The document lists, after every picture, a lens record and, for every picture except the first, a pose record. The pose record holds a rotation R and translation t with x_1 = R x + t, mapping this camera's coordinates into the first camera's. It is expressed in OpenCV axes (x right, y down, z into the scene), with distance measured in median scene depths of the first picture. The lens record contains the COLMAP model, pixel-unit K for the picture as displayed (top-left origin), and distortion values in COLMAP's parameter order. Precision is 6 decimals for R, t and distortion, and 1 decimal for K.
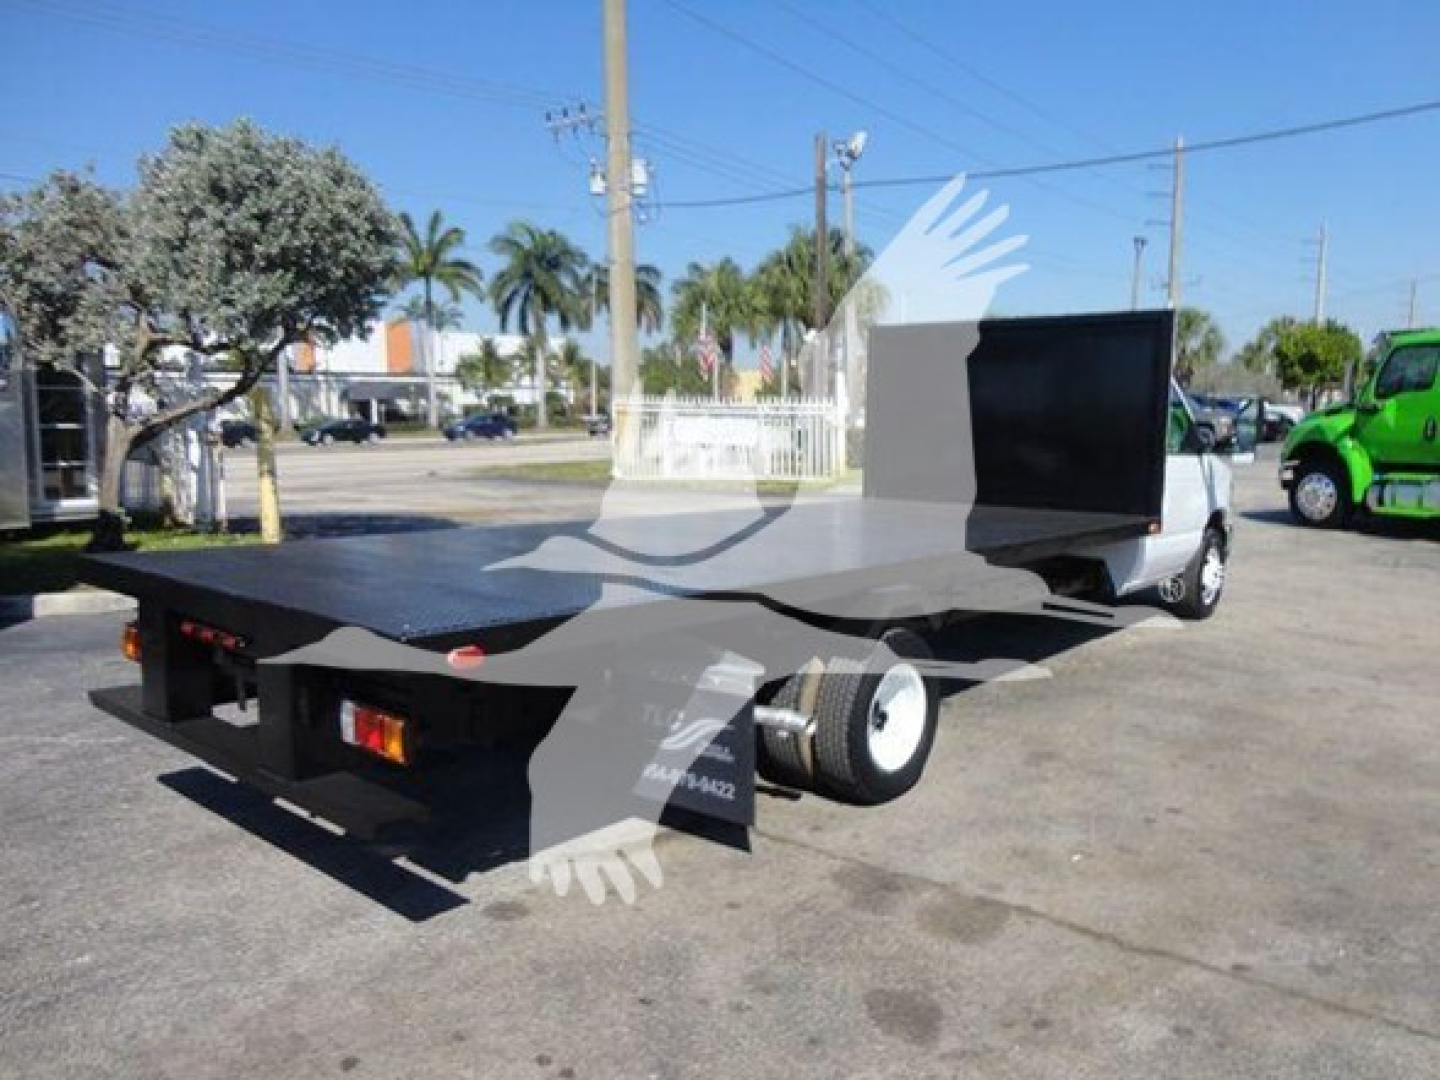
lens RADIAL K [[1045.1, 0, 722.4], [0, 1045.1, 551.3], [0, 0, 1]] dist [0.003440, -0.001944]
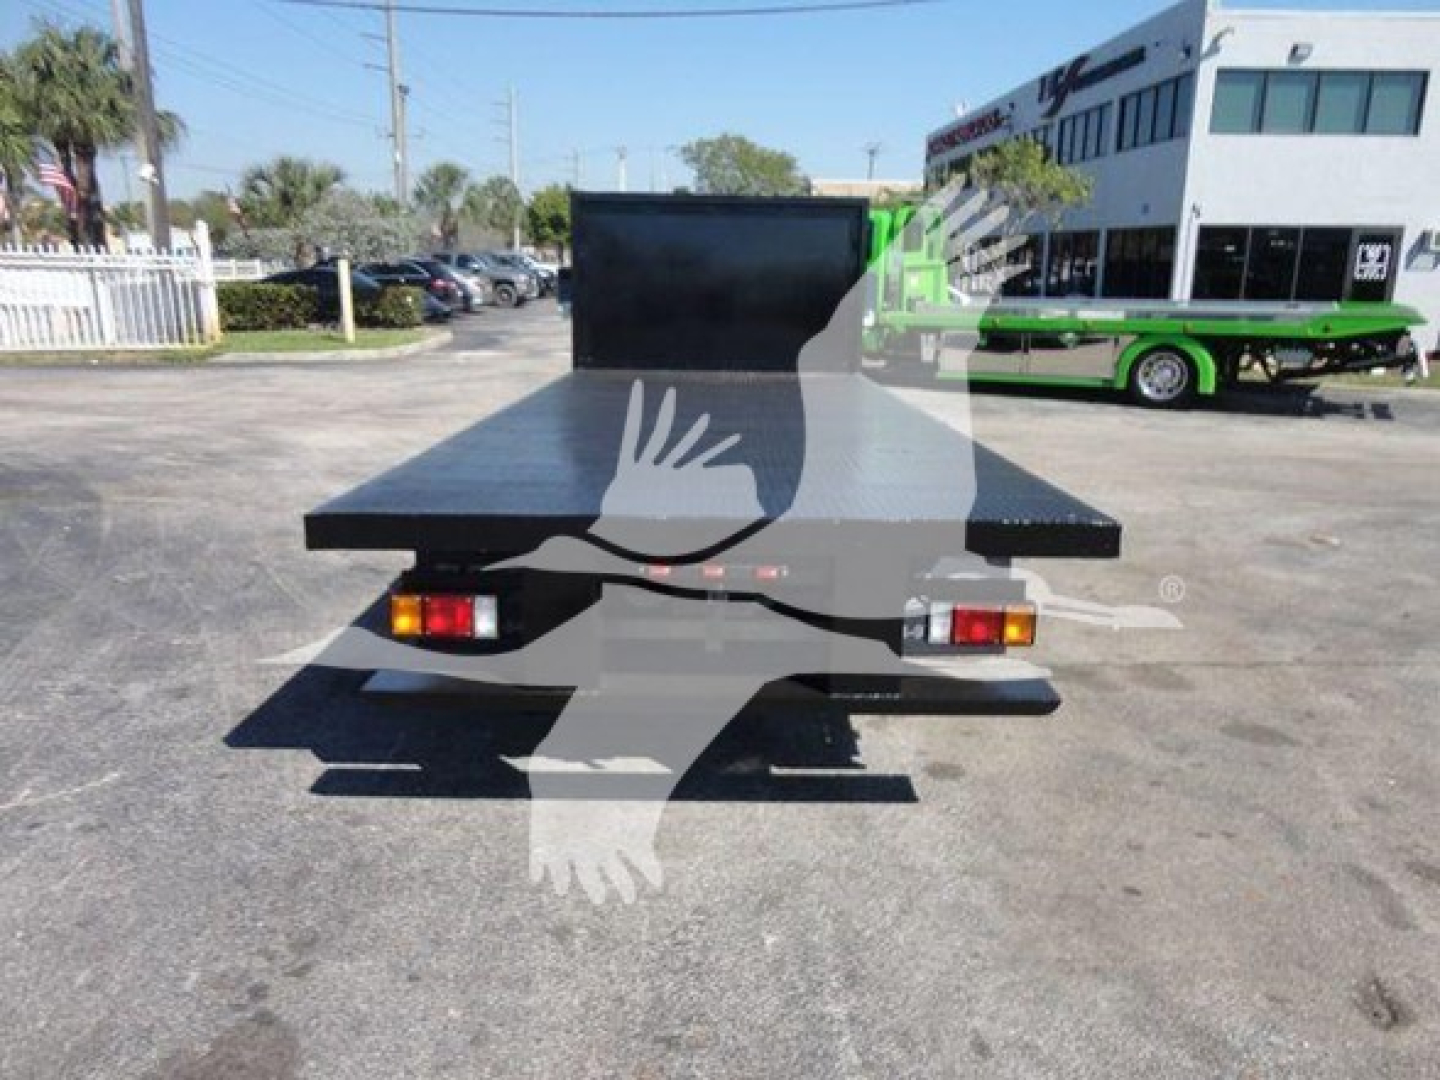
lens RADIAL K [[1045.1, 0, 725.8], [0, 1045.1, 550.7], [0, 0, 1]] dist [0.003440, -0.001944]
pose [[0.753546, -0.157967, 0.638133, -0.334069], [0.070035, 0.984467, 0.160998, -0.024623], [-0.653653, -0.076628, 0.752905, 0.108832]]
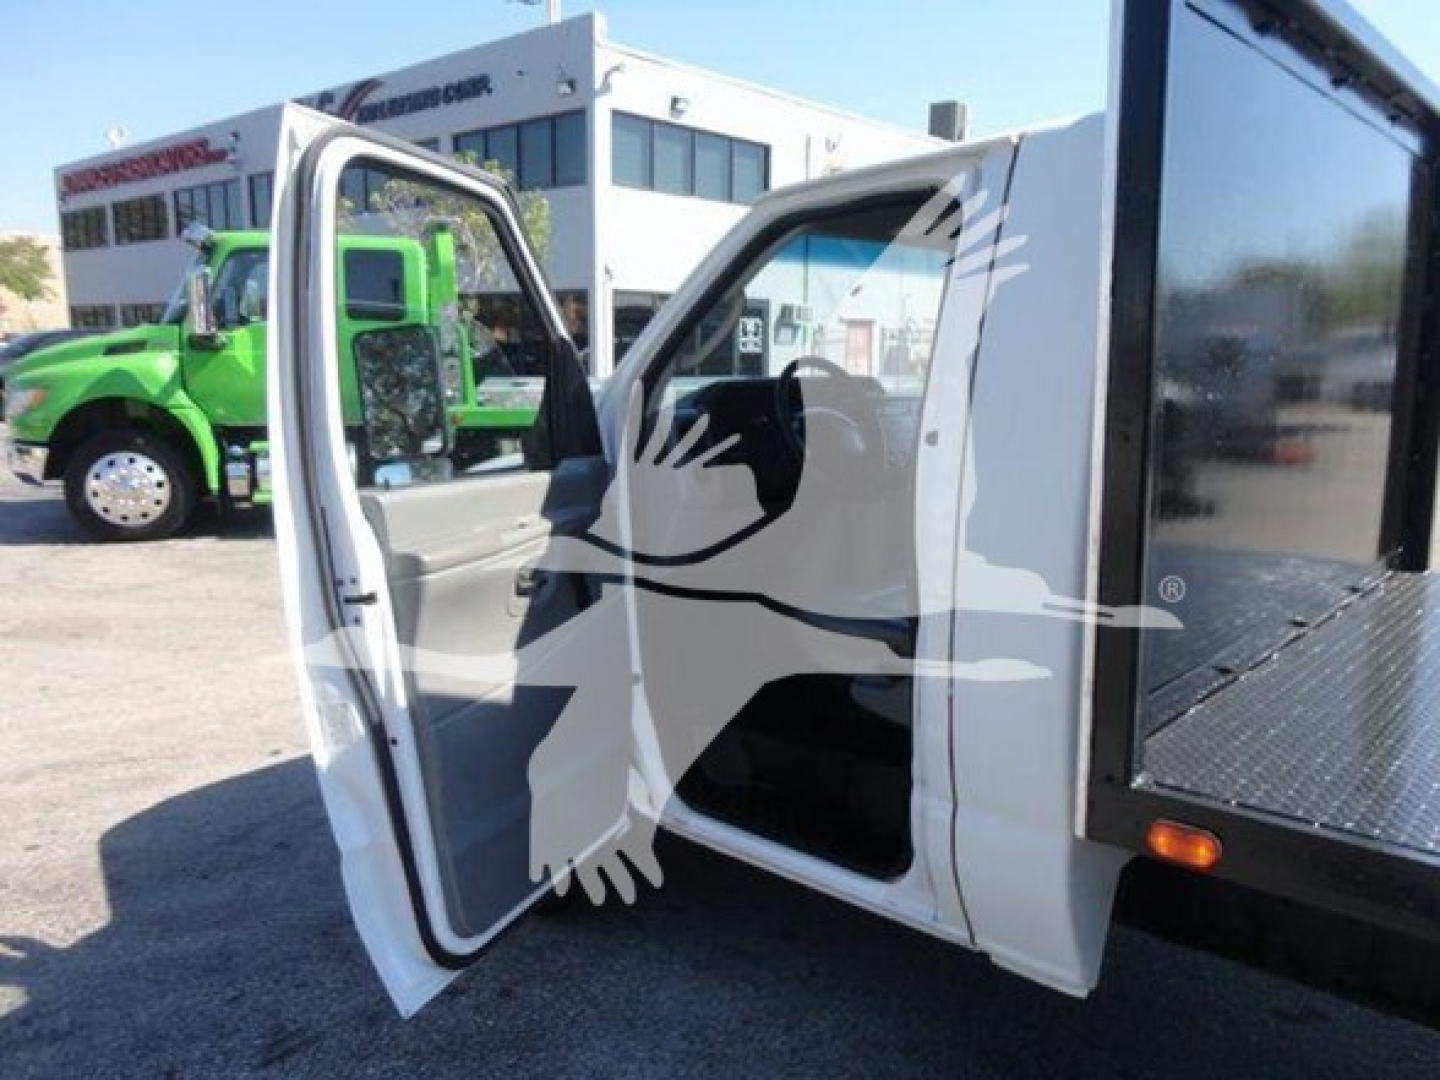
lens RADIAL K [[1148.4, 0, 708.0], [0, 1148.4, 535.9], [0, 0, 1]] dist [-0.046930, -0.002794]
pose [[0.028110, -0.145171, 0.989007, -0.120008], [0.123343, 0.982341, 0.140687, -0.105918], [-0.991966, 0.118032, 0.045519, 0.877003]]
